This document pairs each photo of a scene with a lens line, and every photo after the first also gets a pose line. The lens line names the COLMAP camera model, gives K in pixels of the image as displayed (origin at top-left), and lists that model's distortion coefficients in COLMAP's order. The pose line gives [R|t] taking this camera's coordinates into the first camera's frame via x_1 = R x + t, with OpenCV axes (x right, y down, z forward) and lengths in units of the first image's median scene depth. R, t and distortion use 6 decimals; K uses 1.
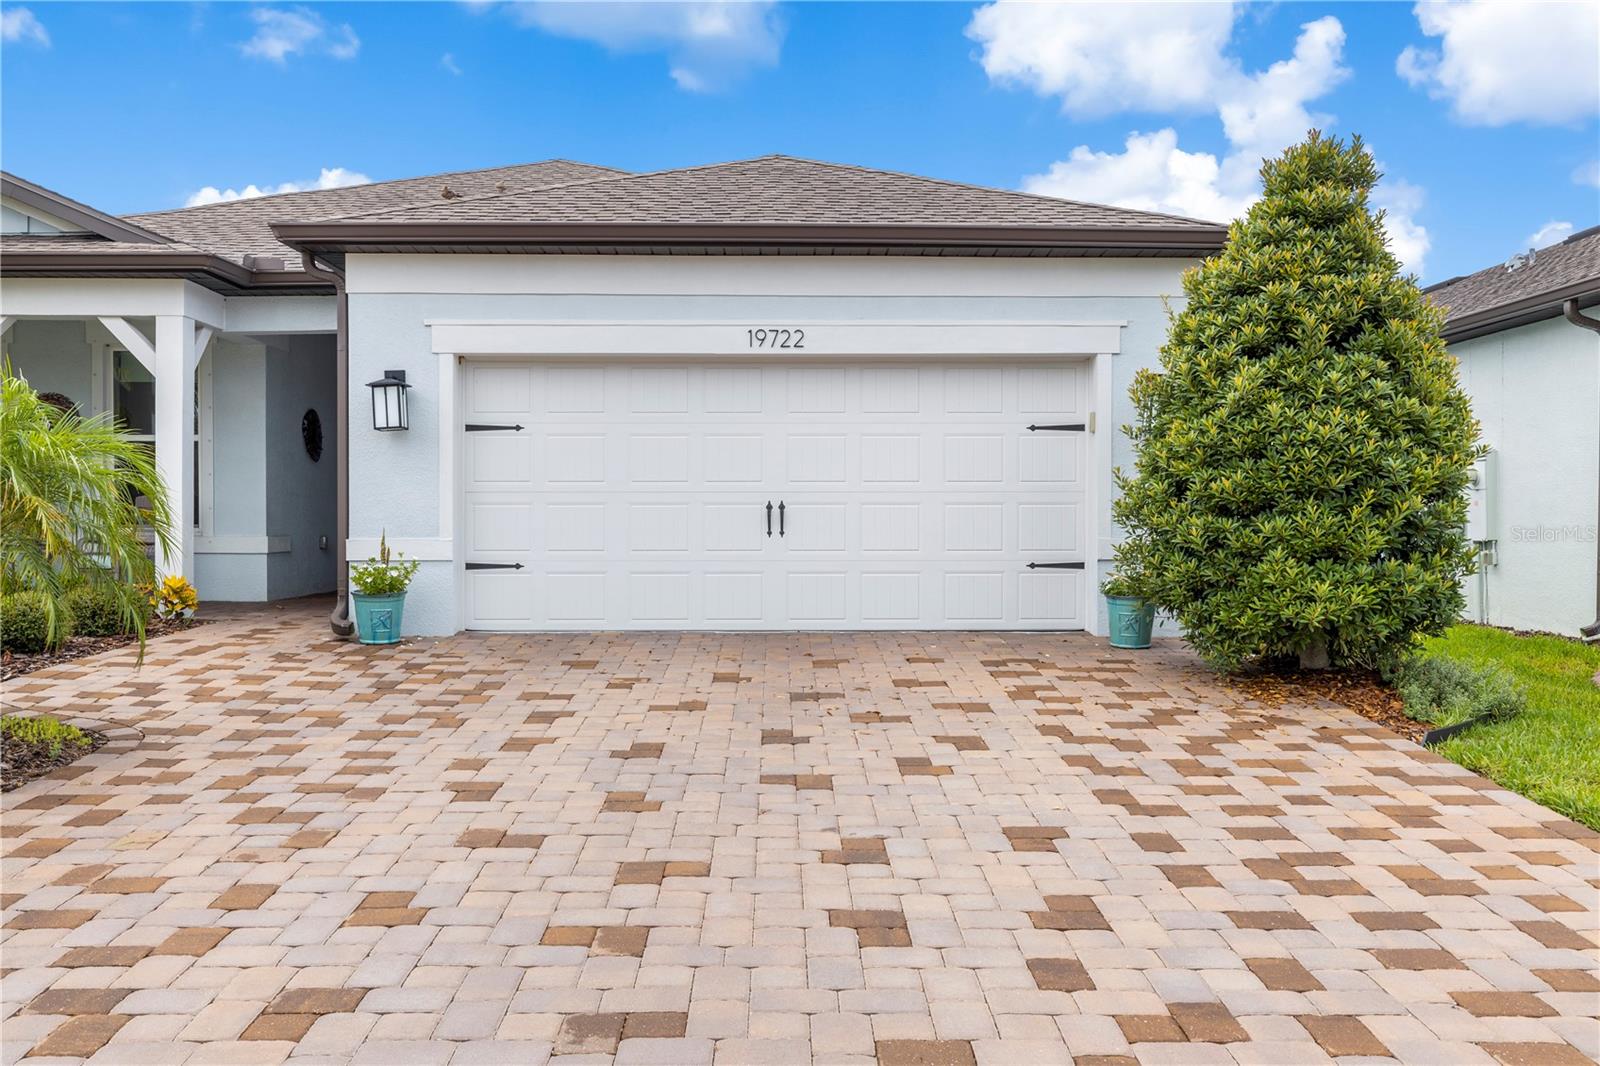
lens RADIAL K [[1360.9, 0, 800.0], [0, 1360.9, 533.0], [0, 0, 1]] dist [0.001739, -0.010612]
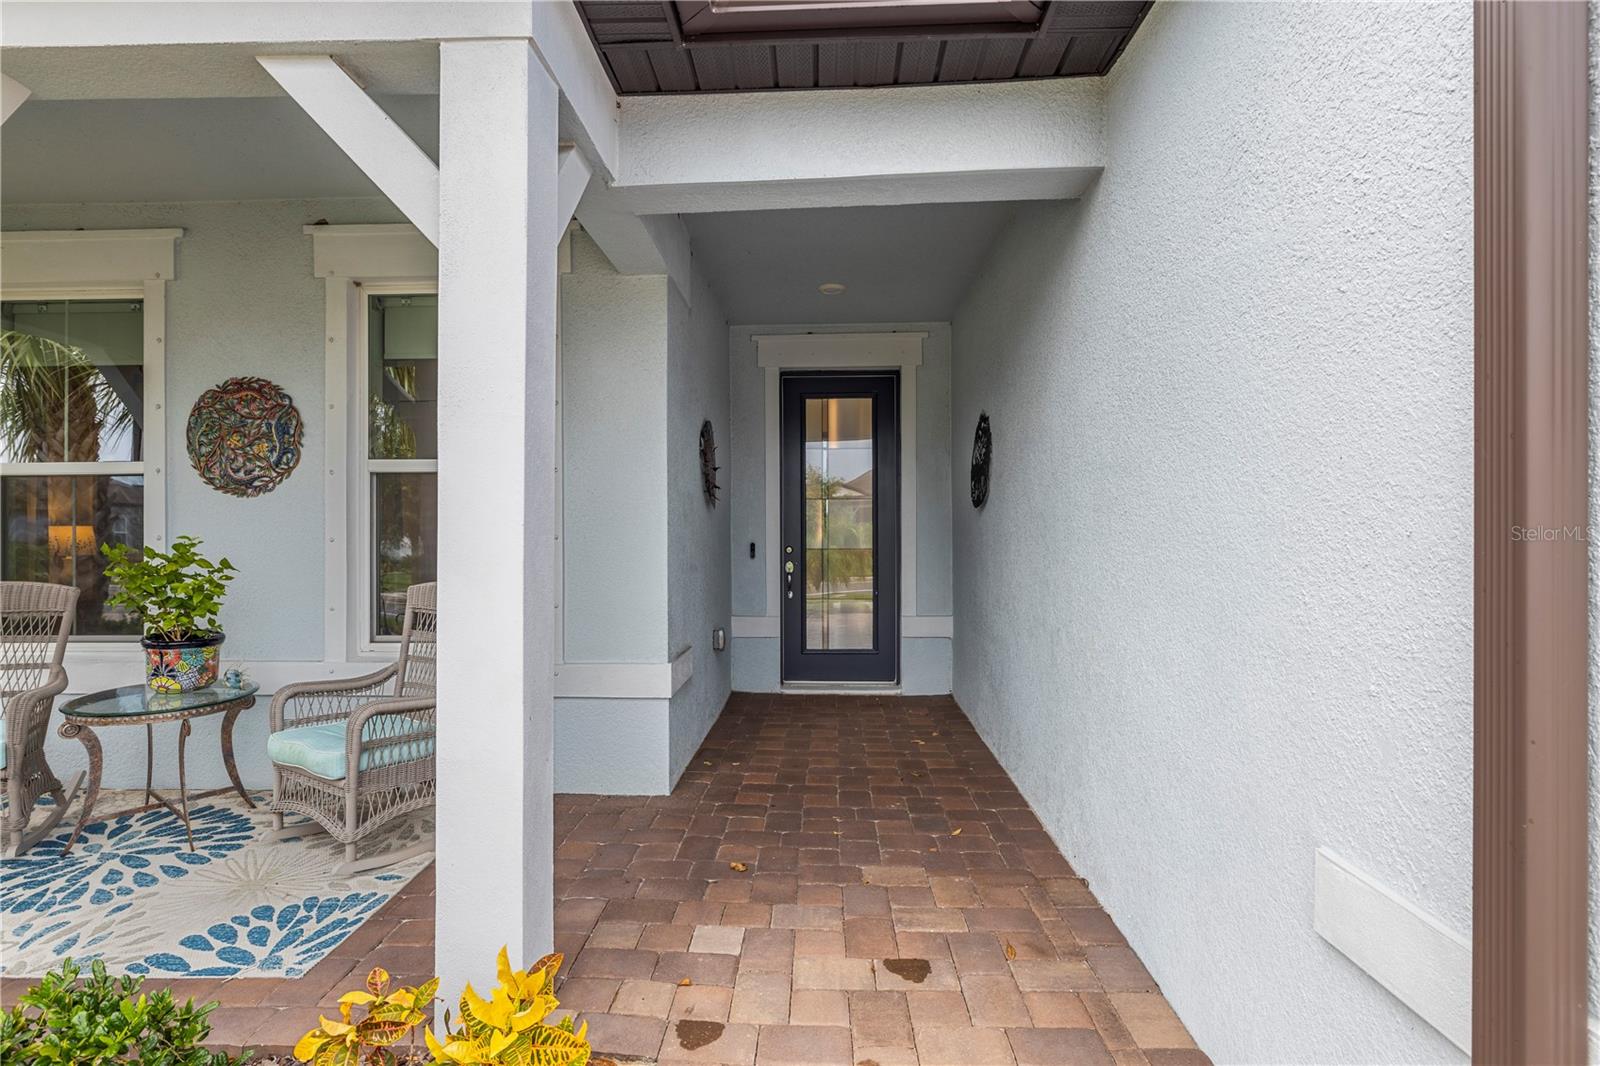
lens RADIAL K [[807.3, 0, 800.0], [0, 807.3, 533.0], [0, 0, 1]] dist [-0.000099, -0.000010]
pose [[0.998799, -0.003346, -0.048875, -0.523219], [0.002906, 0.999955, -0.009065, -0.066366], [0.048904, 0.008912, 0.998764, 1.123570]]
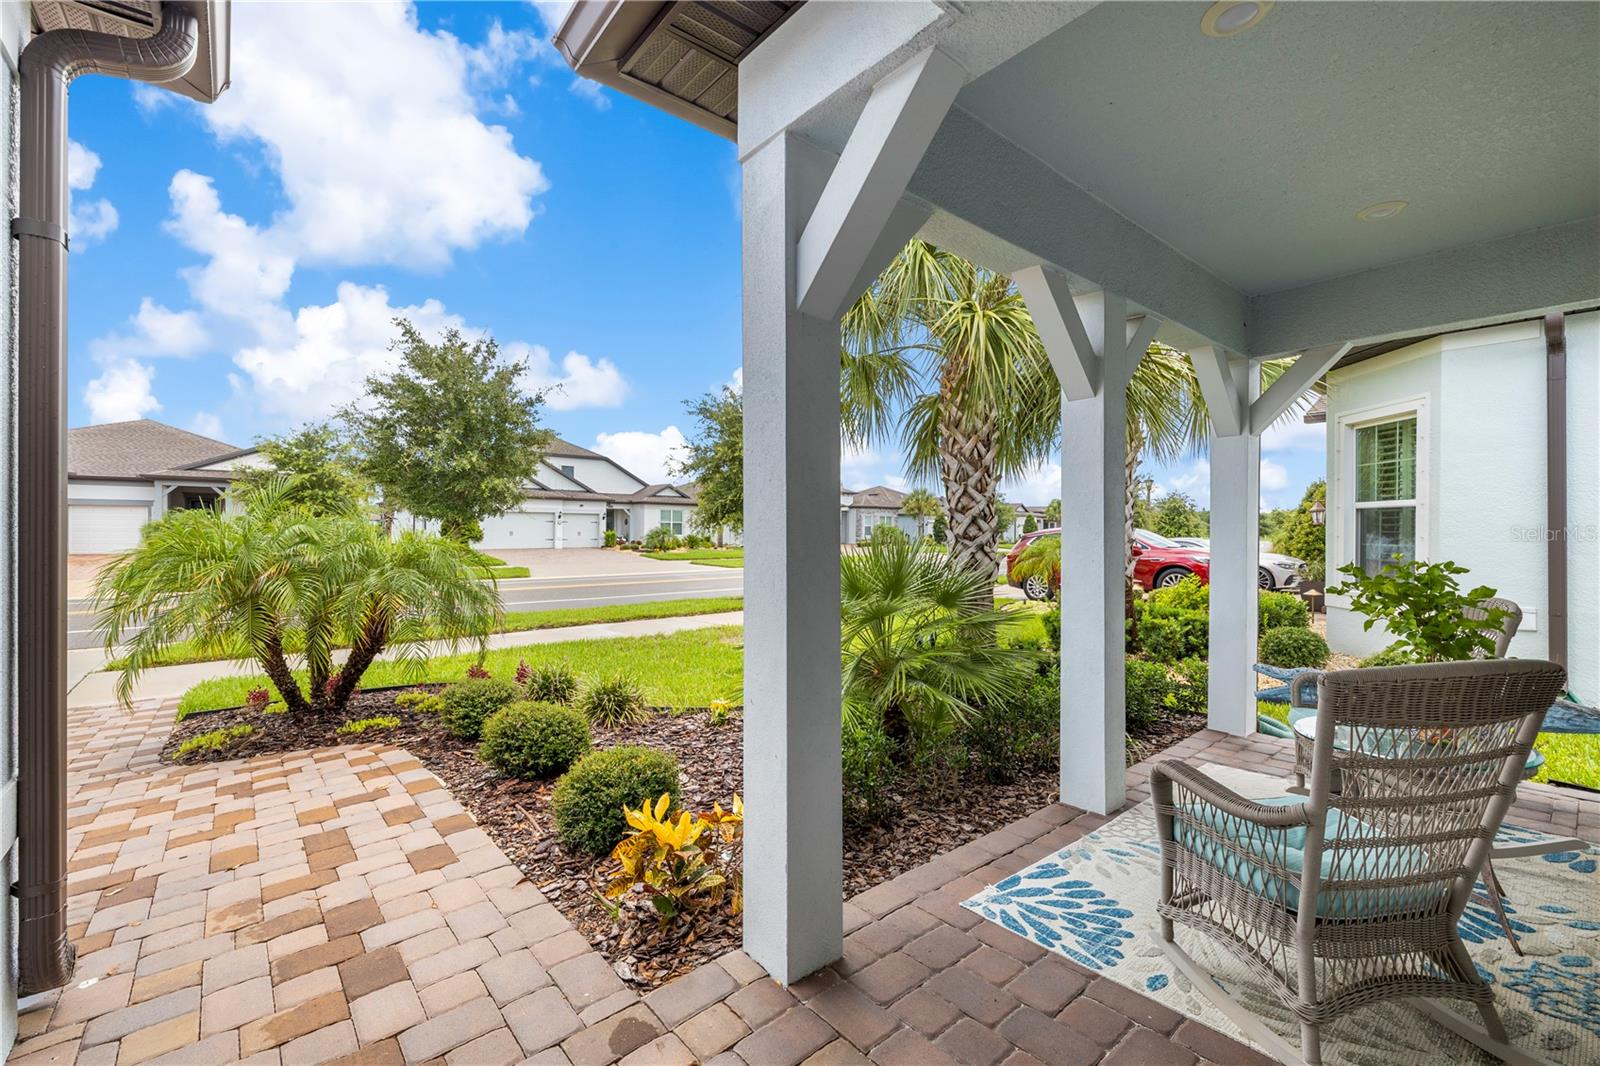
lens RADIAL K [[674.7, 0, 800.0], [0, 674.7, 533.0], [0, 0, 1]] dist [0.000595, 0.000046]
pose [[-0.779645, -0.001368, -0.626221, -0.492840], [-0.008967, 0.999919, 0.008978, -0.074307], [0.626158, 0.012615, -0.779594, 1.385761]]
